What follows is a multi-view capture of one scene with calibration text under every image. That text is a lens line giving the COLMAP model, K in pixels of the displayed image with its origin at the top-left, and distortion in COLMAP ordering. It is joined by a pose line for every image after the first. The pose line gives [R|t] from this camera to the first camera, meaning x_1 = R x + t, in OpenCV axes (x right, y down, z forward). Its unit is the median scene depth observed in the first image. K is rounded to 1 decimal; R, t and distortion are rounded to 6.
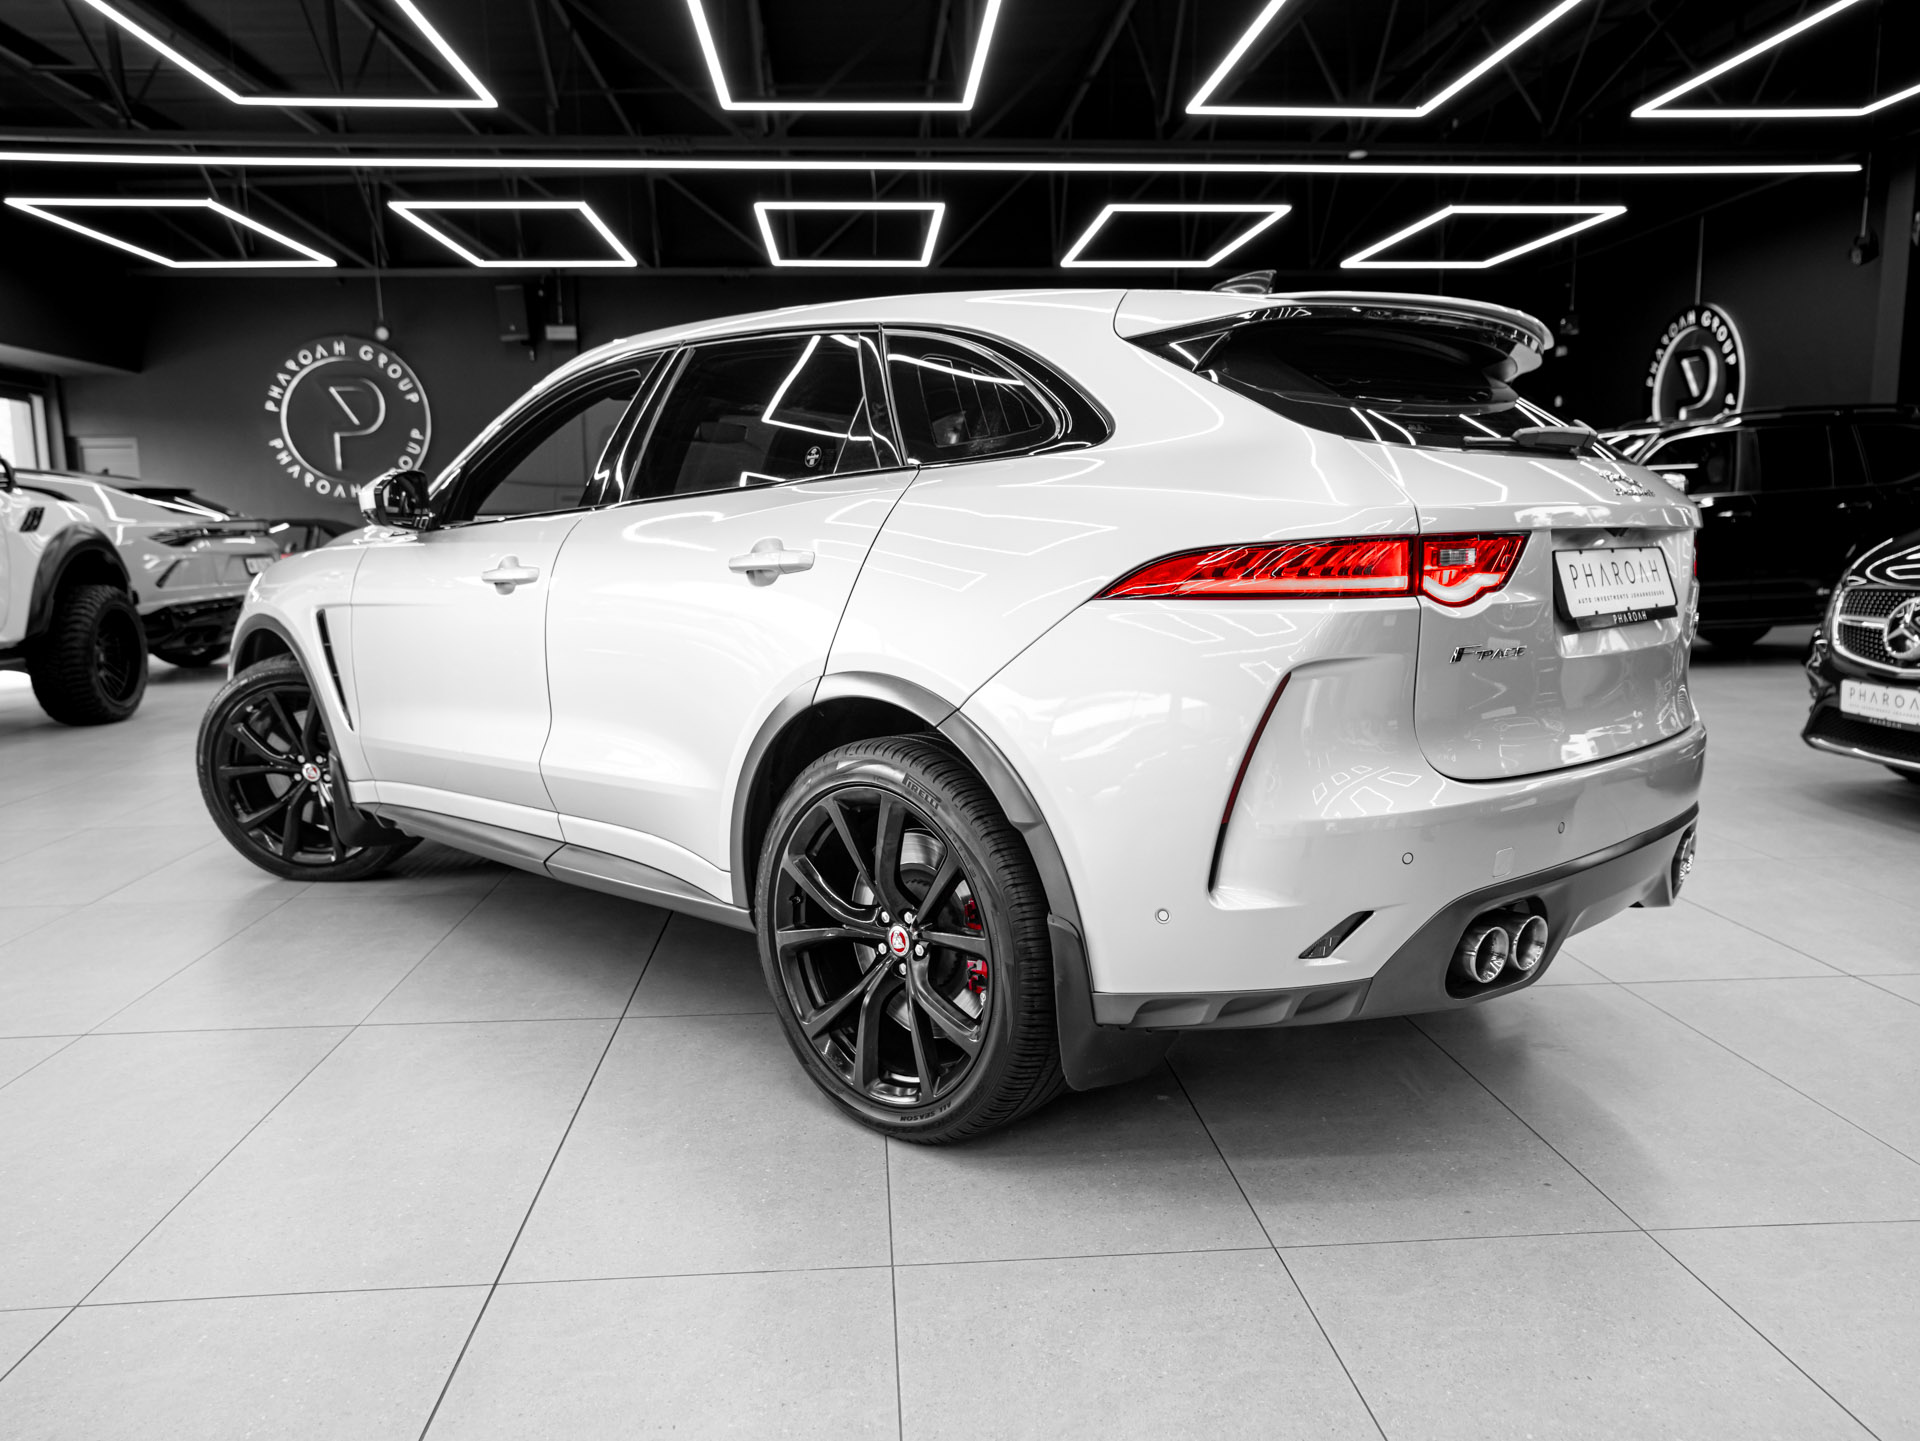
lens RADIAL K [[1442.3, 0, 966.6], [0, 1442.3, 724.4], [0, 0, 1]] dist [-0.027995, 0.075420]
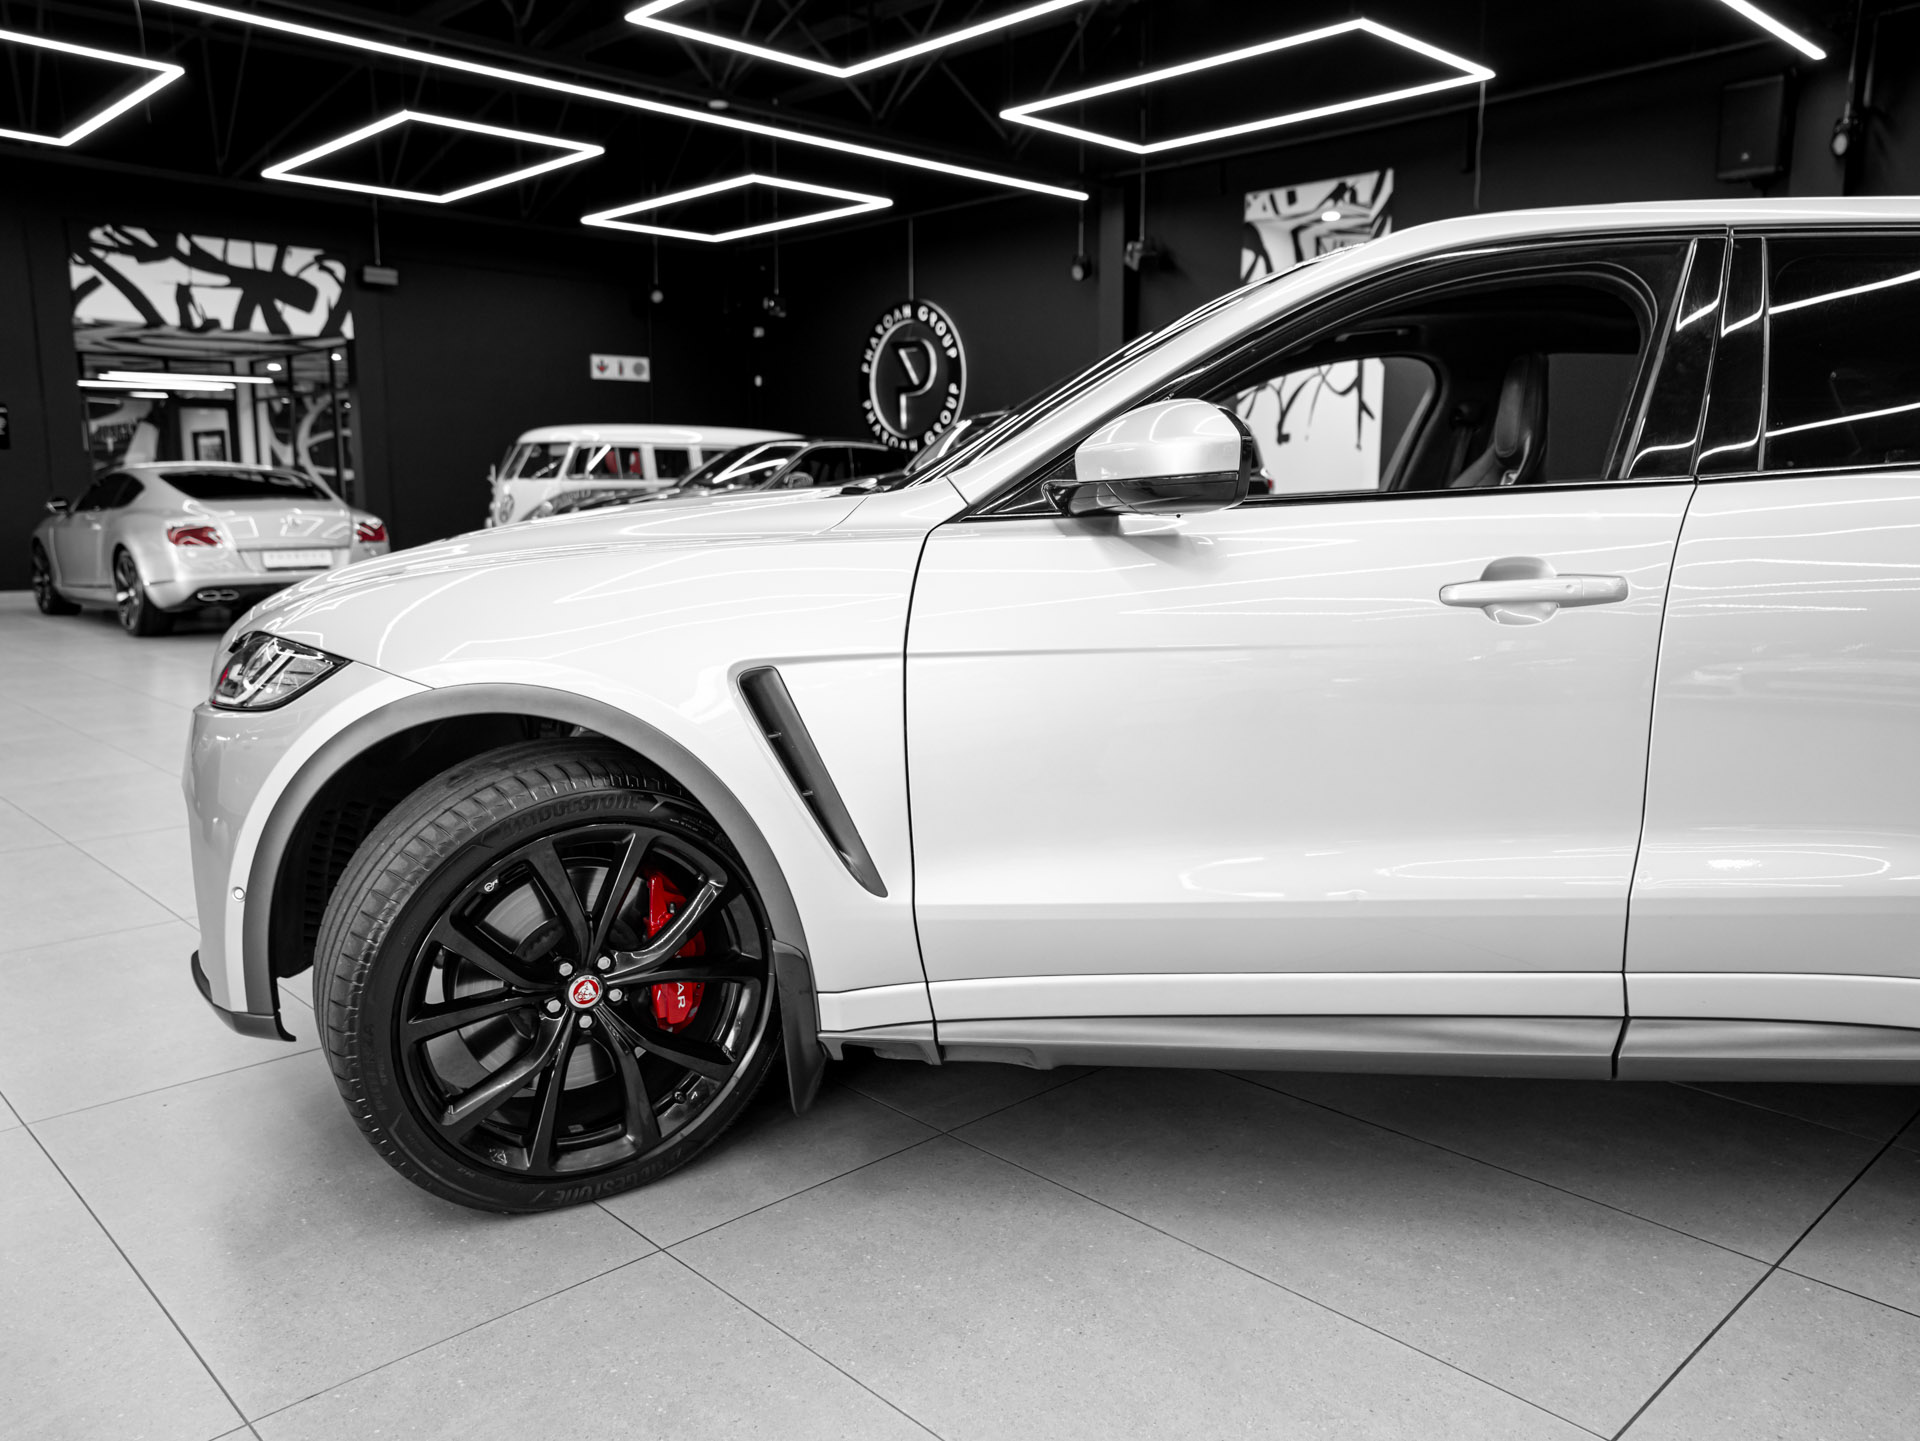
lens RADIAL K [[1442.3, 0, 966.6], [0, 1442.3, 724.4], [0, 0, 1]] dist [-0.027995, 0.075420]
pose [[0.771550, -0.091991, 0.629482, -0.246220], [0.081269, 0.995635, 0.045890, -0.026946], [-0.630956, 0.015751, 0.775659, 0.194480]]
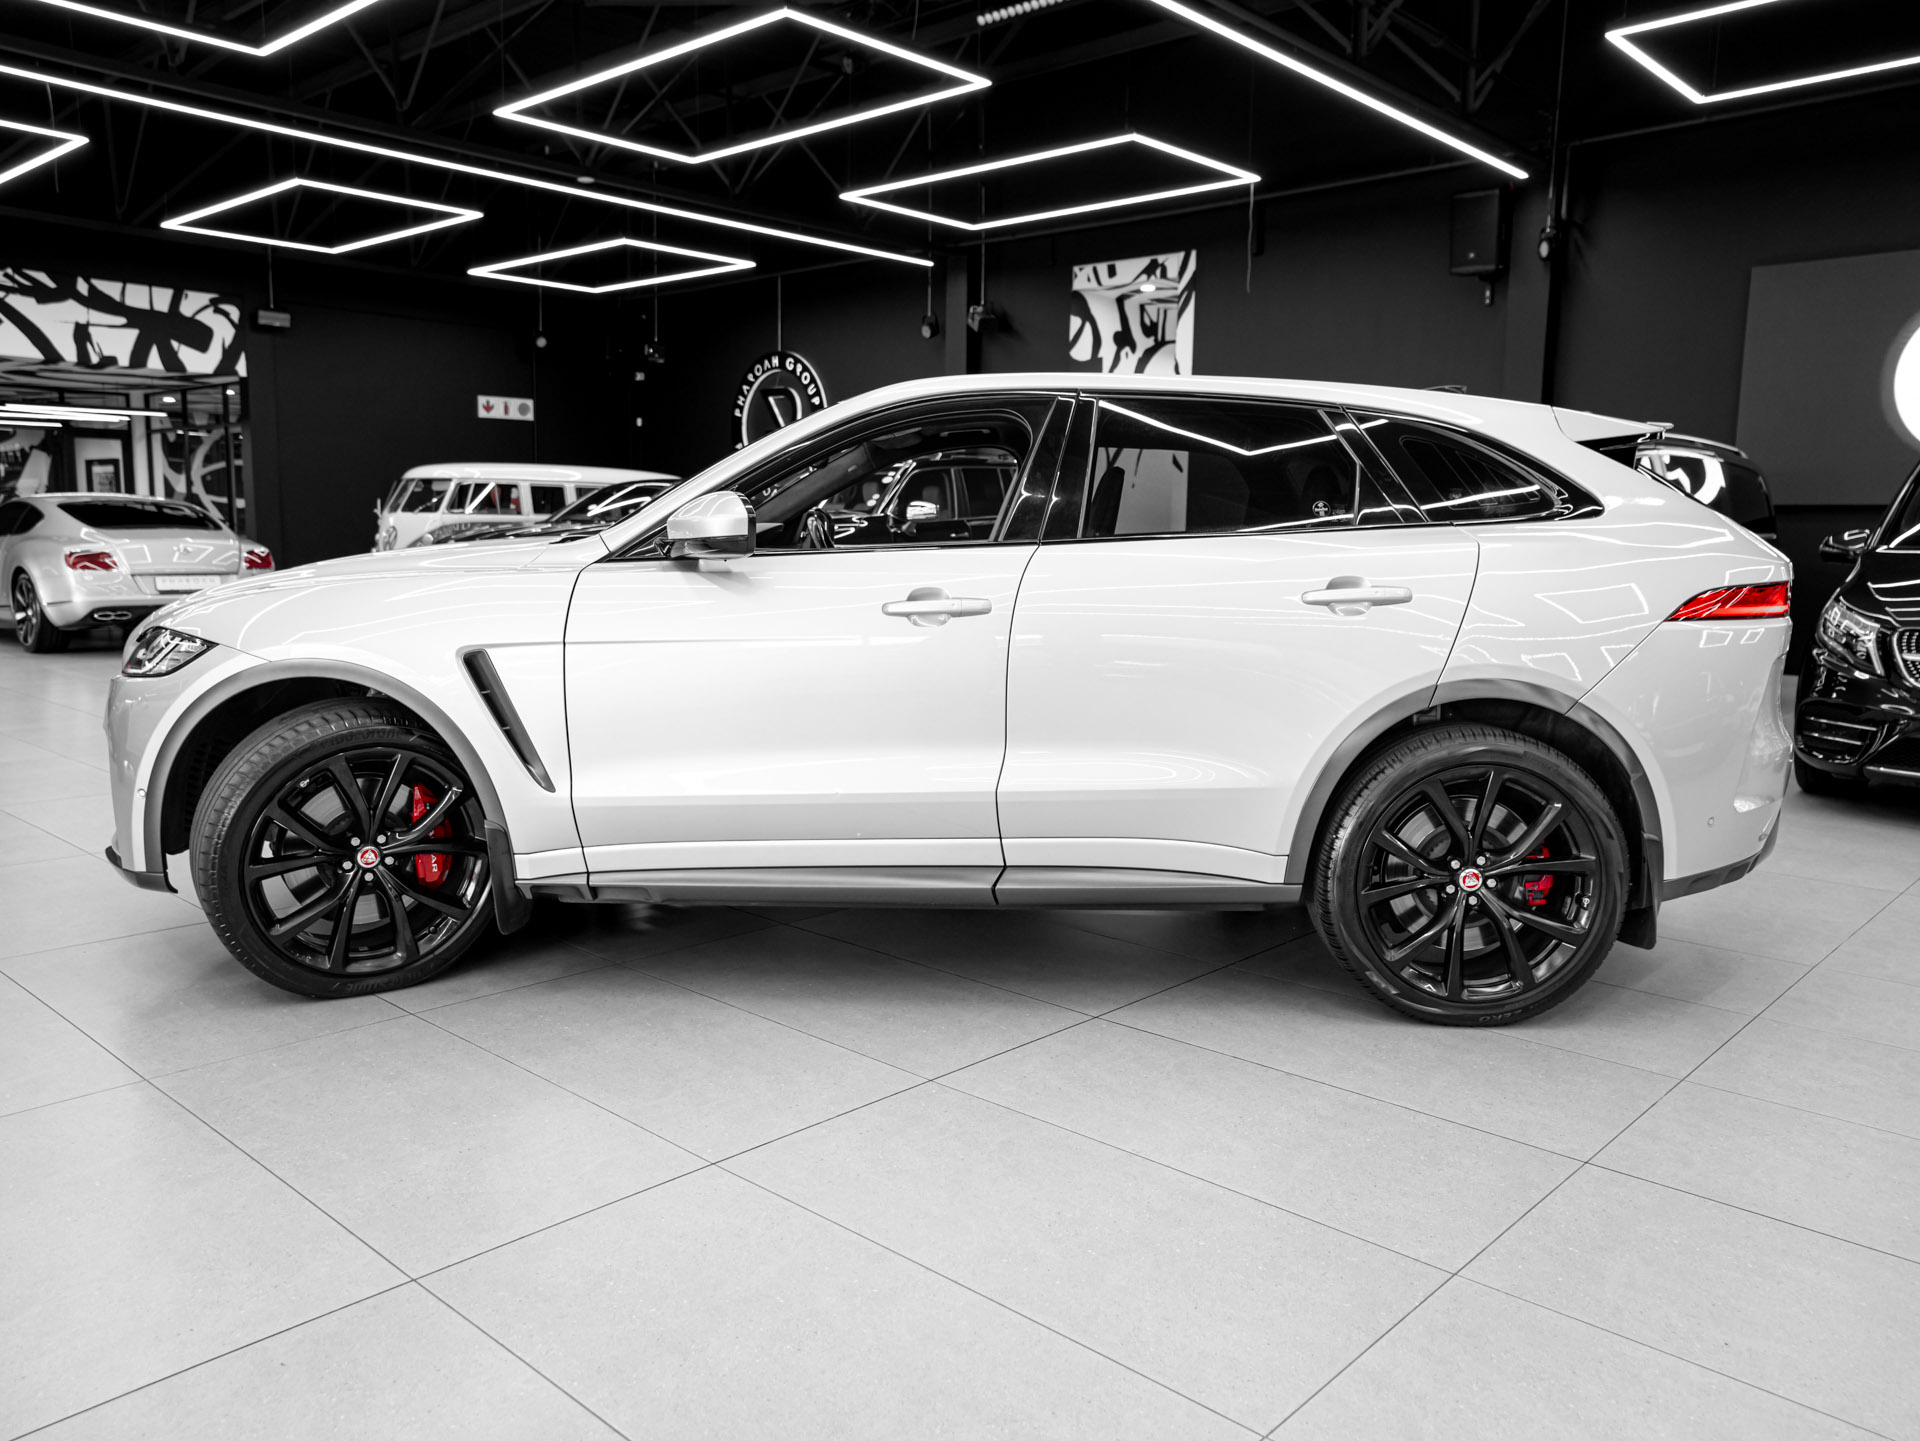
lens RADIAL K [[1437.6, 0, 955.9], [0, 1437.6, 725.1], [0, 0, 1]] dist [-0.025347, 0.068959]
pose [[0.735356, -0.072812, 0.673759, -0.277256], [0.073390, 0.996920, 0.027635, -0.013920], [-0.673696, 0.029125, 0.738435, 0.072926]]
